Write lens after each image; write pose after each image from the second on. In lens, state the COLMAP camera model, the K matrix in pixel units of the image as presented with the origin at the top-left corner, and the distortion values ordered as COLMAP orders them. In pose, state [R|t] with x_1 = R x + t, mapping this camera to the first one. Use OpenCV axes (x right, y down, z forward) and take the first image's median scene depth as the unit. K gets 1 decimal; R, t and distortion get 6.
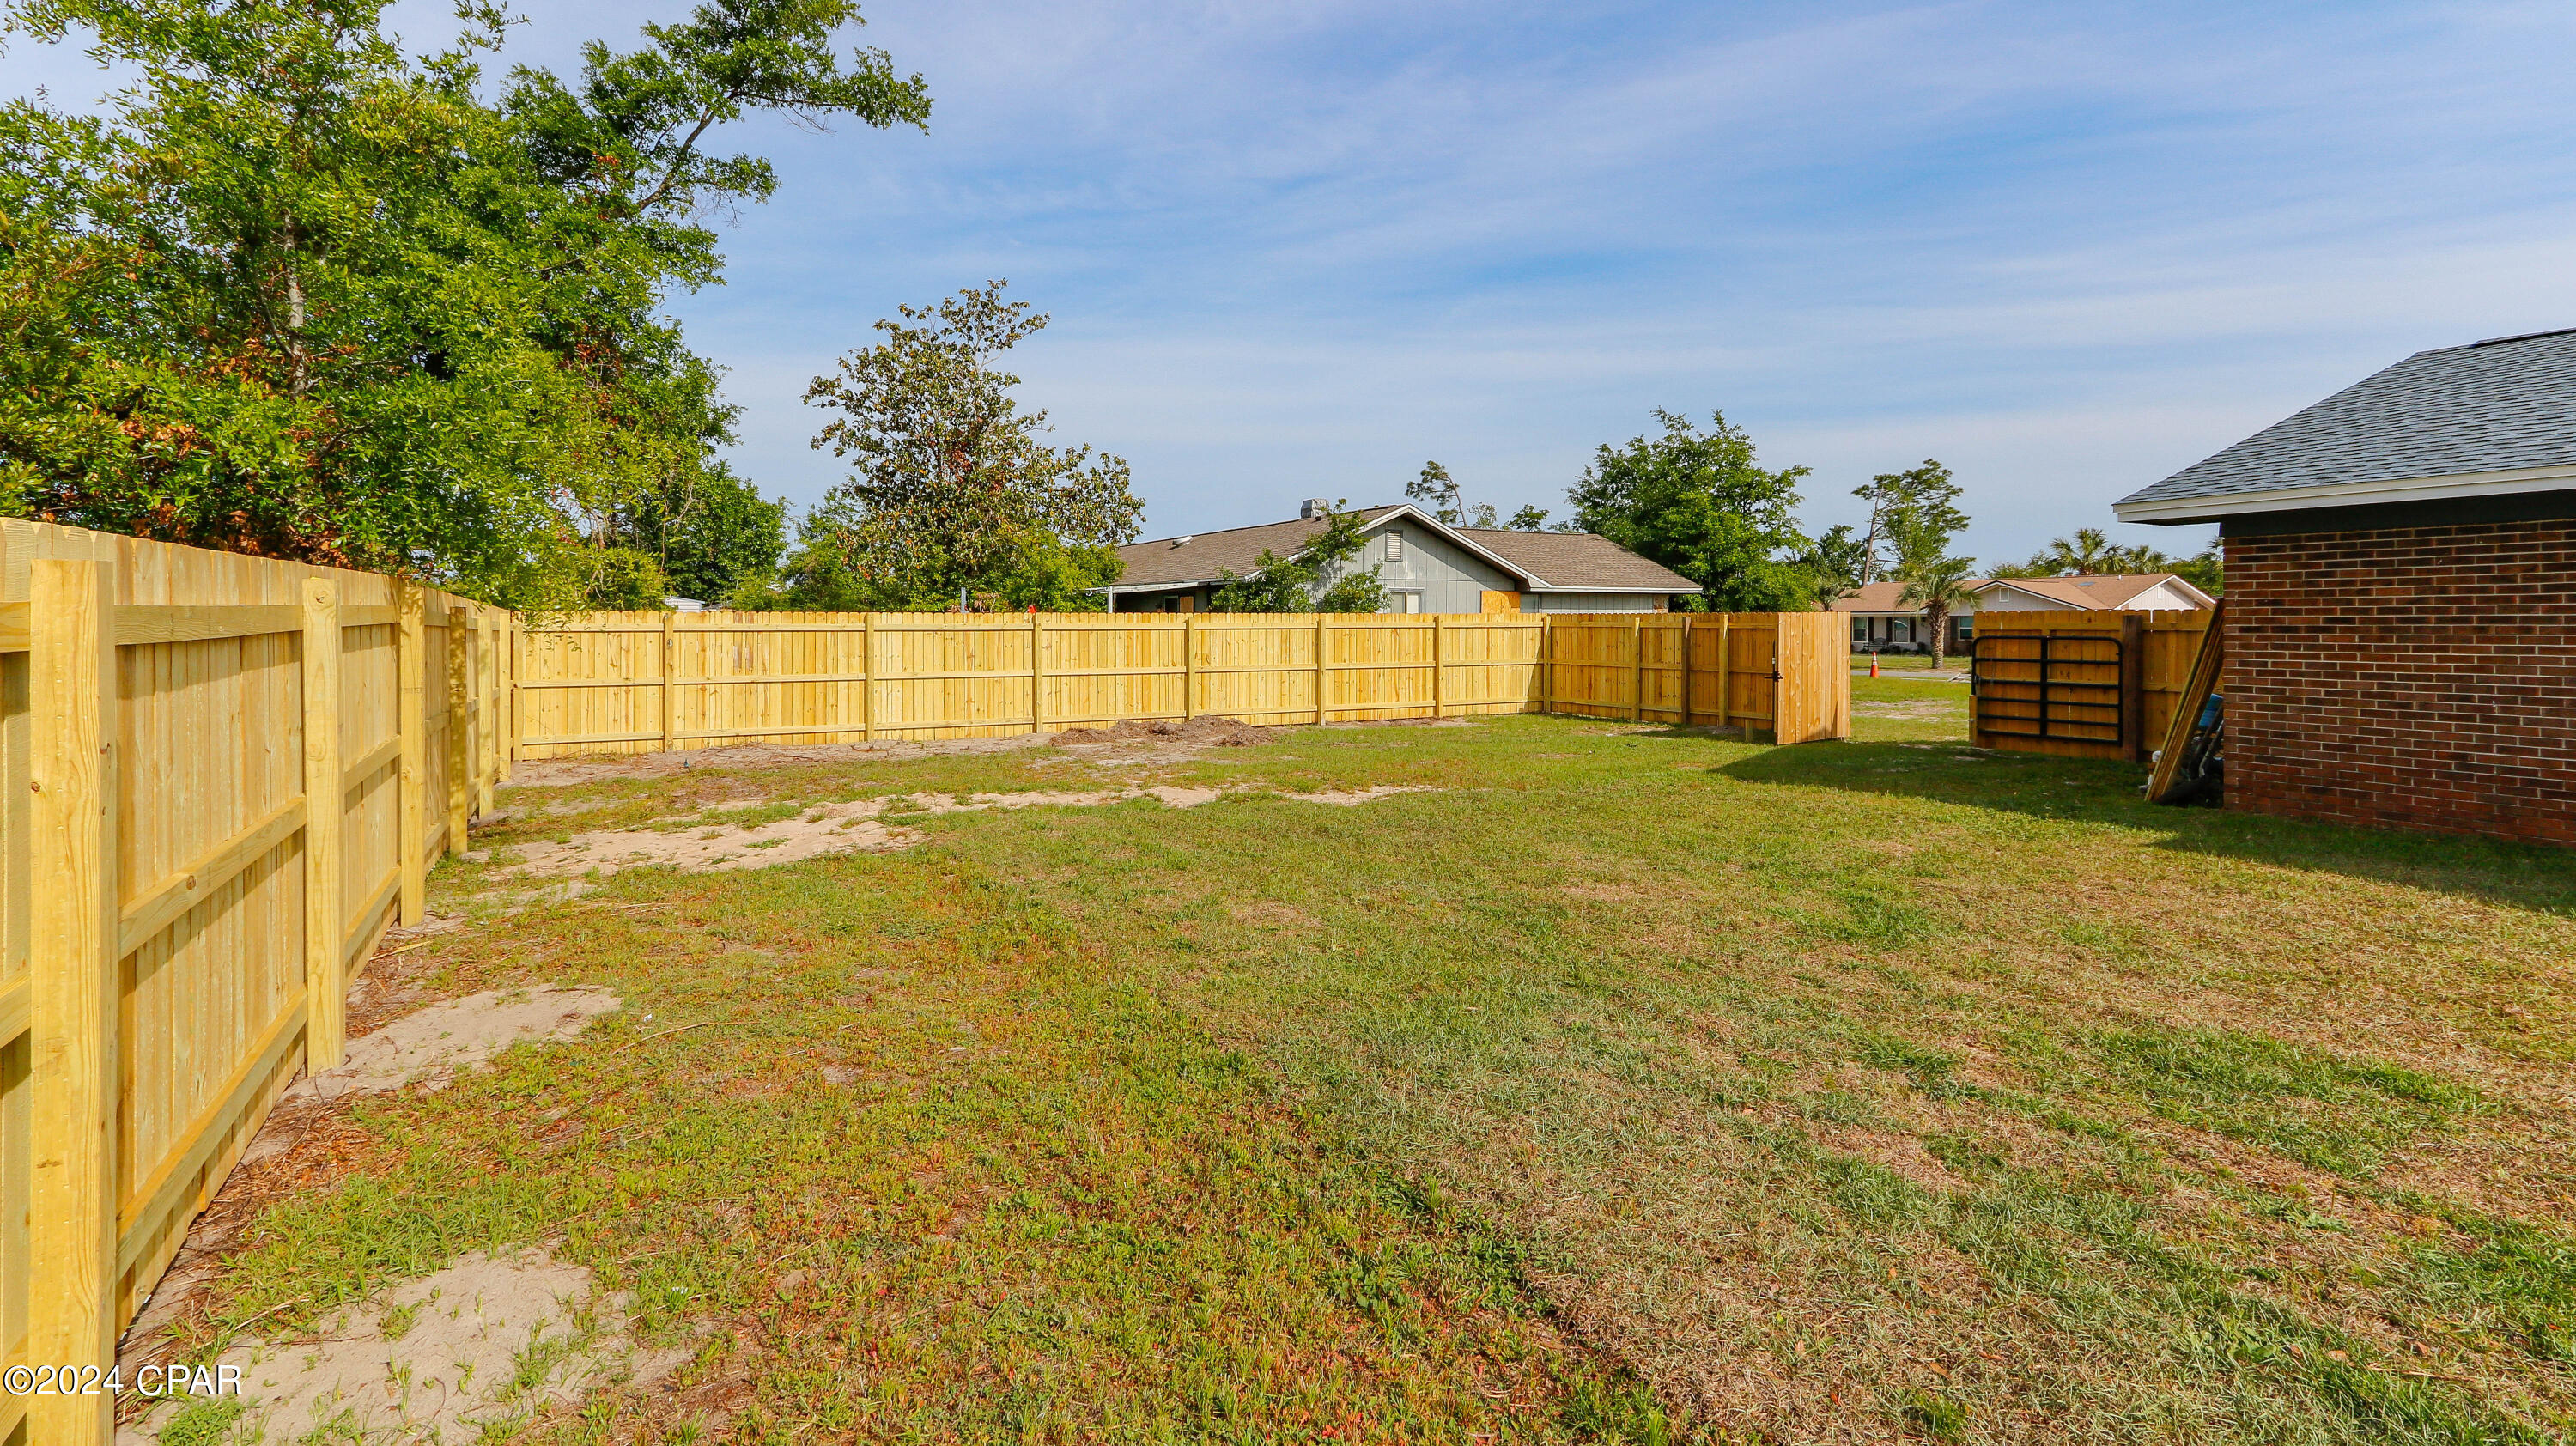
lens RADIAL K [[1216.2, 0, 1282.9], [0, 1216.2, 615.3], [0, 0, 1]] dist [0.020351, 0.000021]
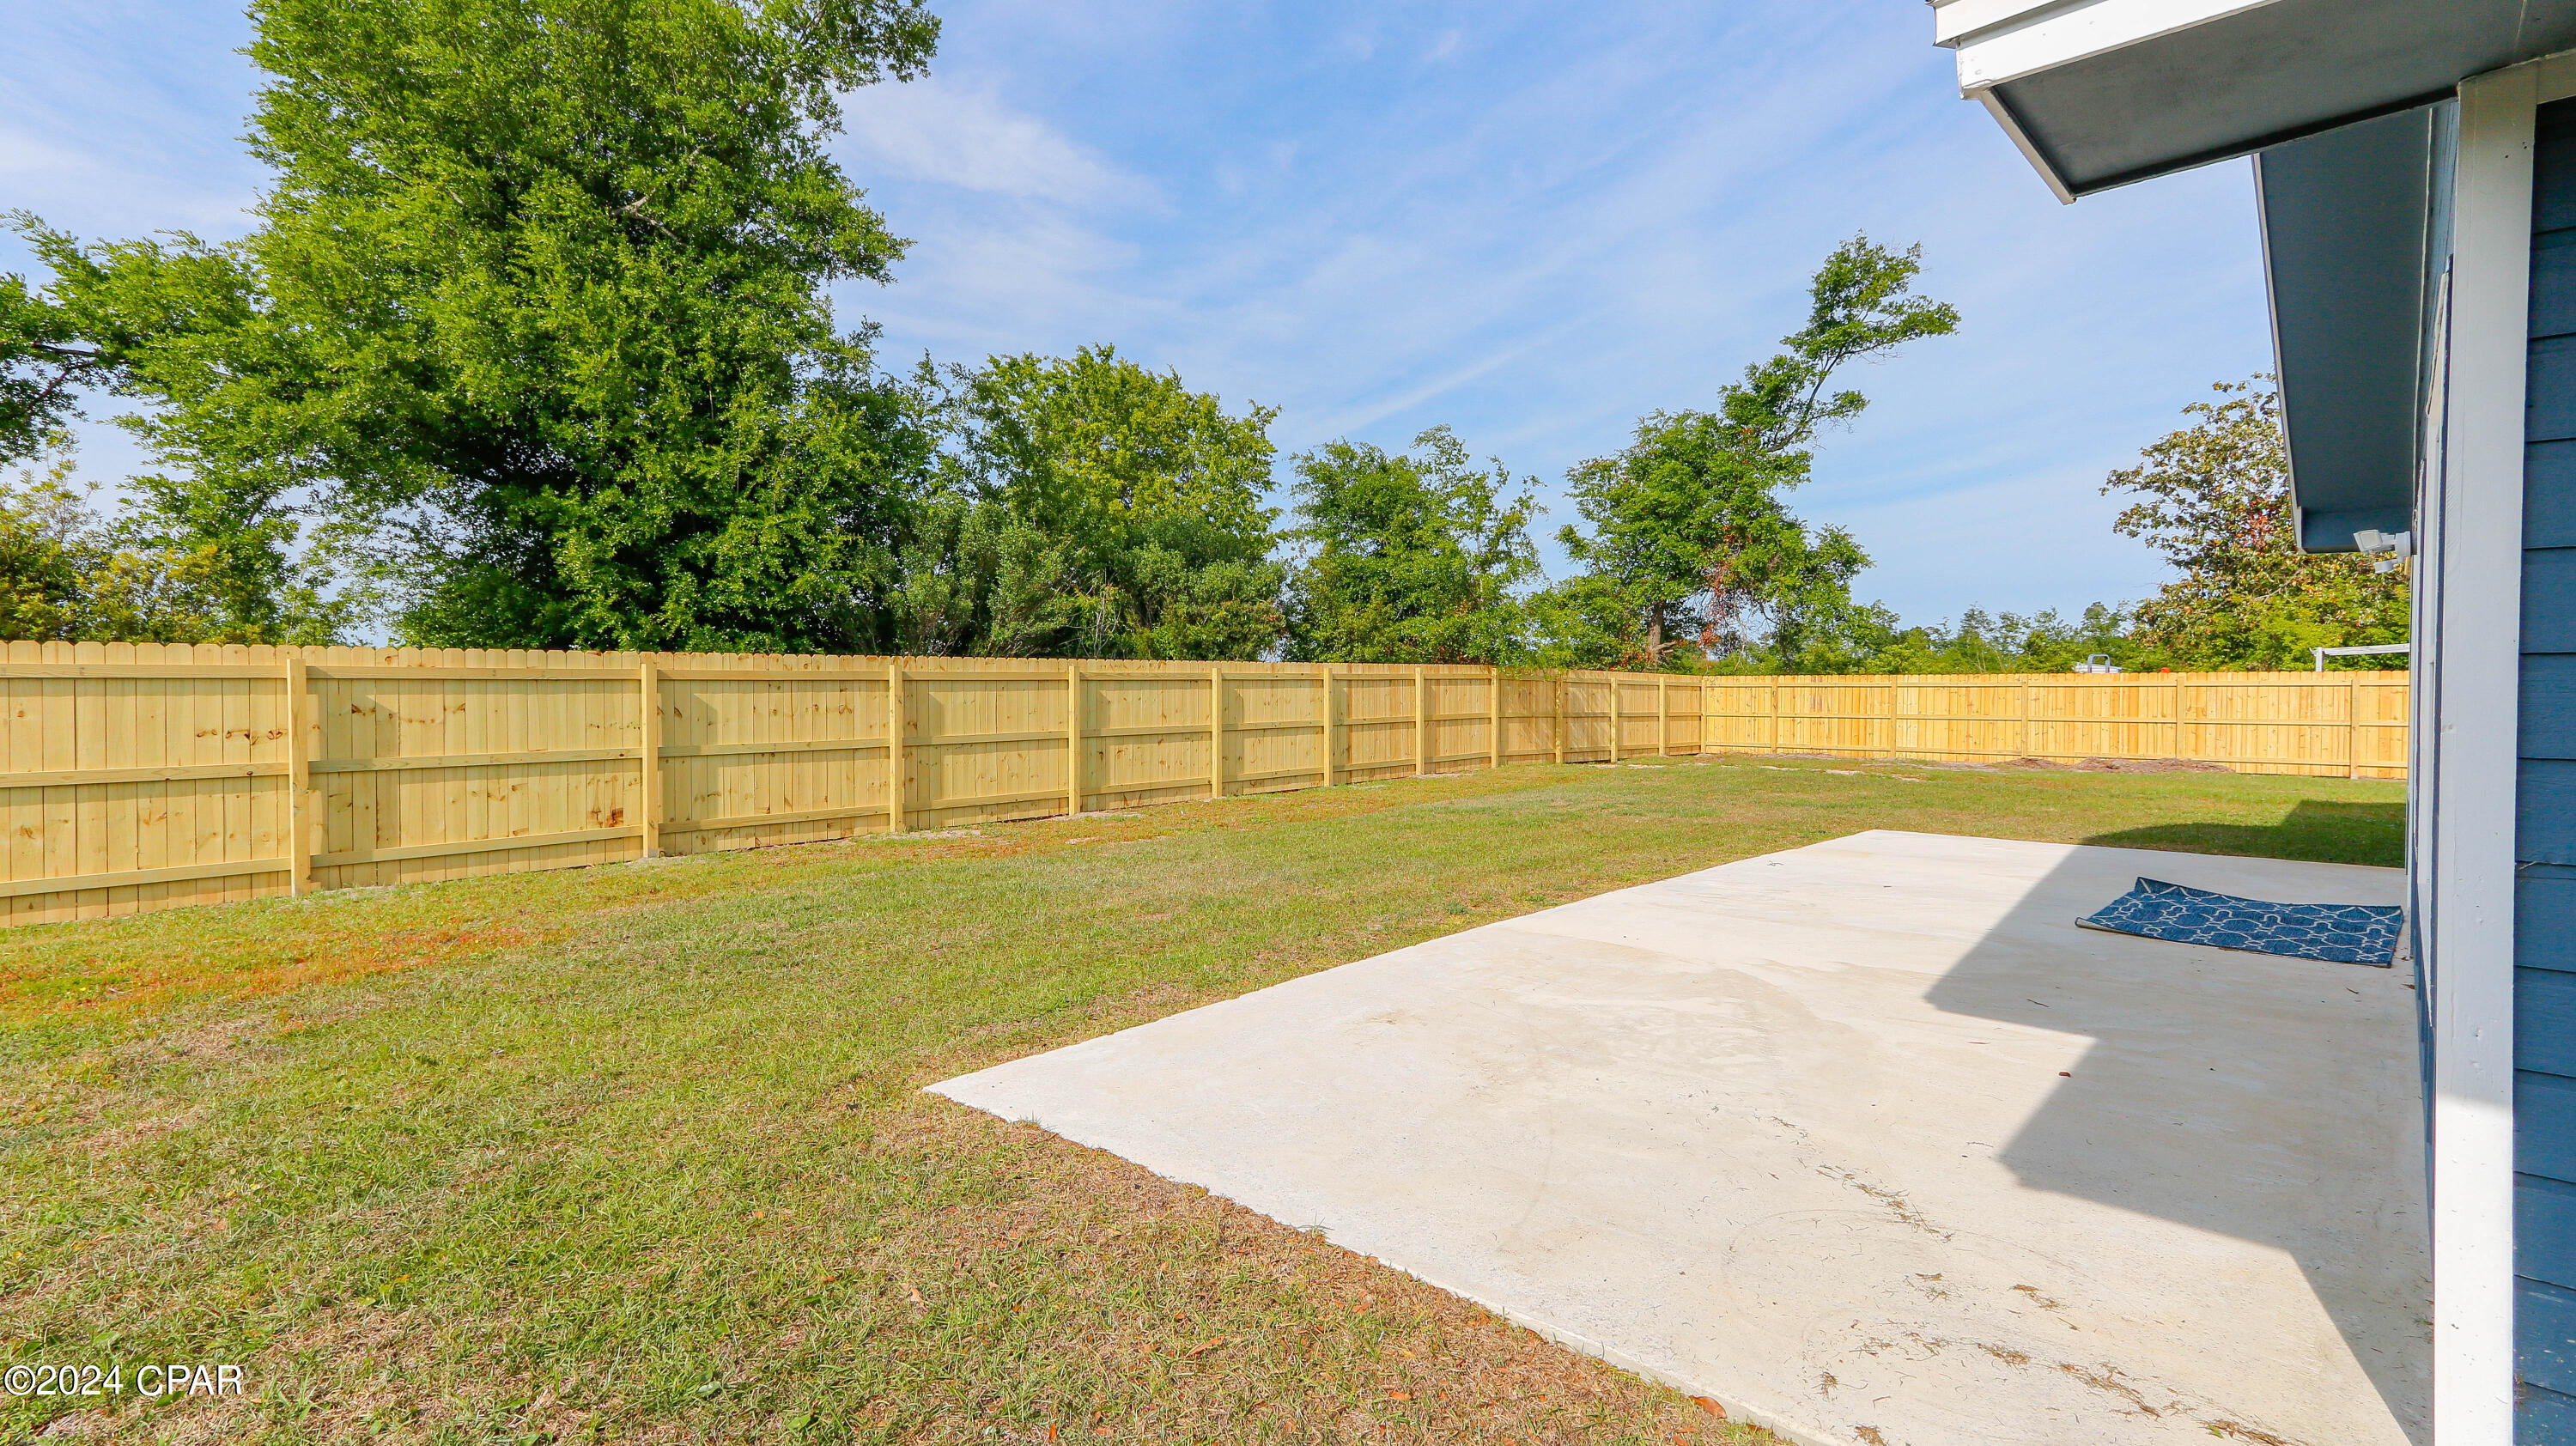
lens RADIAL K [[1209.7, 0, 1257.5], [0, 1209.7, 734.4], [0, 0, 1]] dist [0.003477, 0.000606]
pose [[0.317745, 0.037459, -0.947436, 0.649096], [0.004241, 0.999153, 0.040927, 0.005167], [0.948167, -0.017023, 0.317317, -0.194559]]
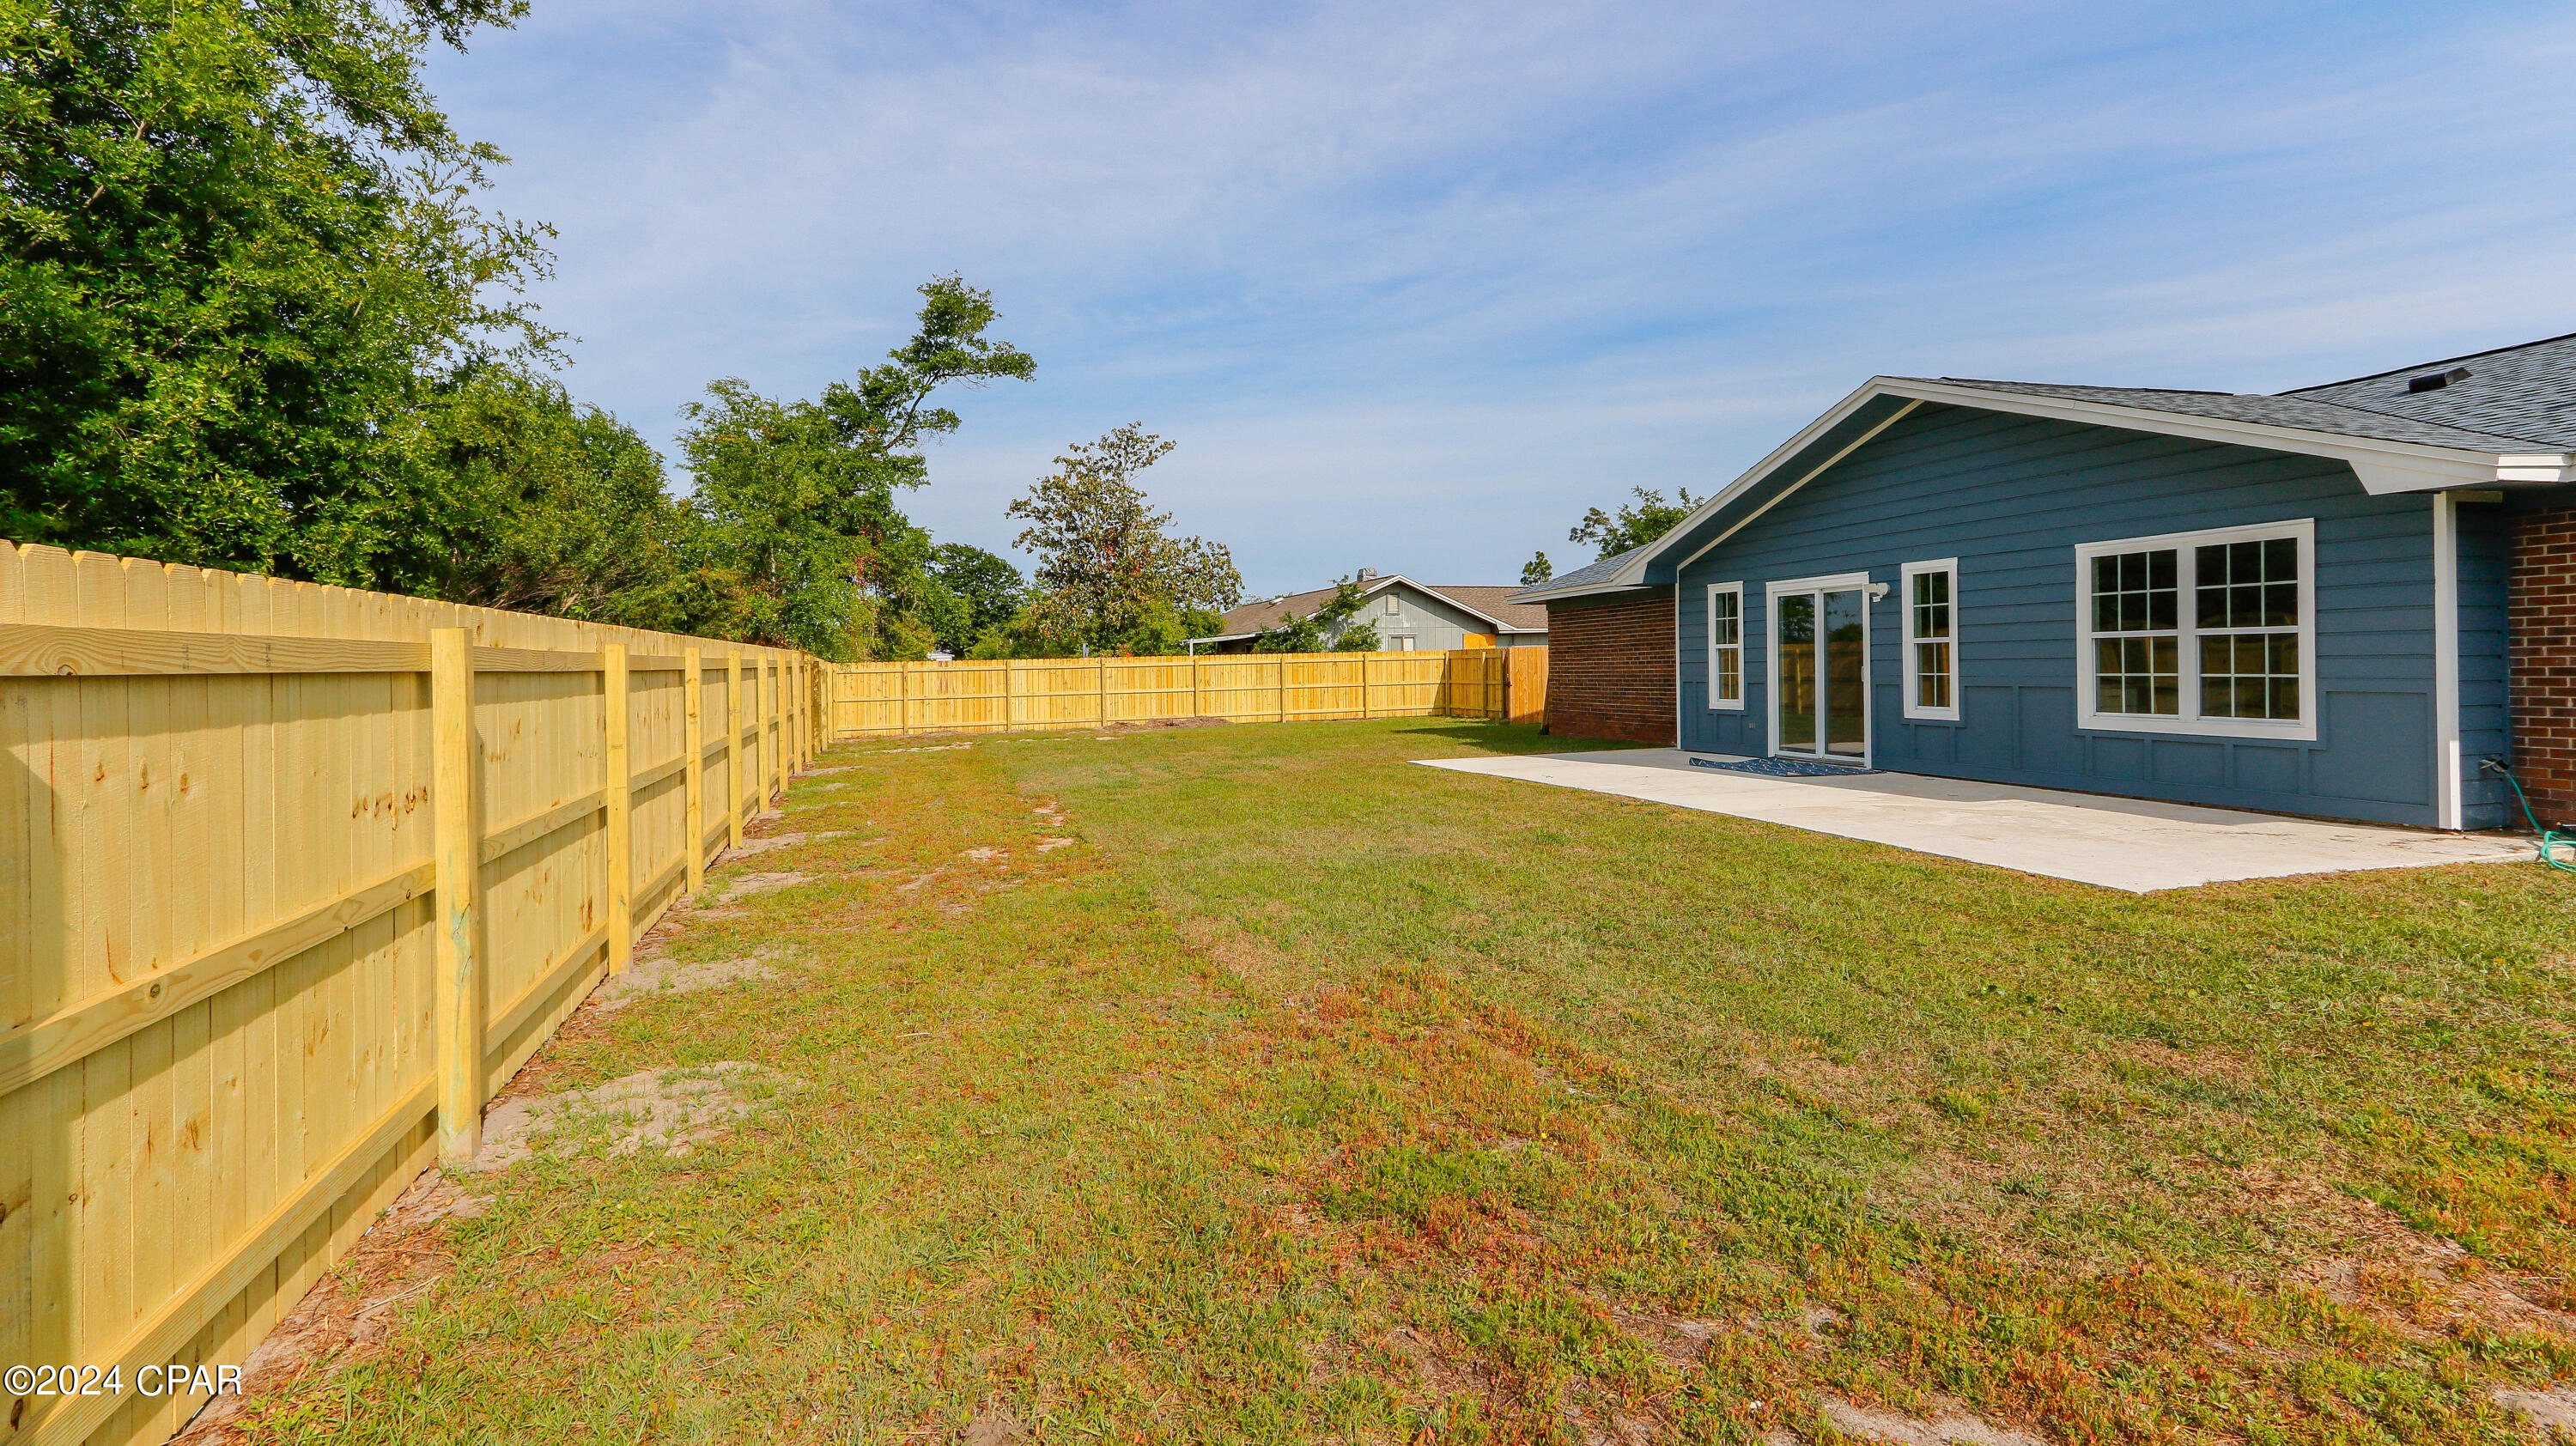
lens RADIAL K [[1200.6, 0, 1293.0], [0, 1200.6, 676.4], [0, 0, 1]] dist [0.022990, -0.001401]
pose [[0.980595, -0.019100, -0.195112, 0.321744], [0.022585, 0.999622, 0.015649, 0.003096], [0.194739, -0.019752, 0.980656, -0.510149]]
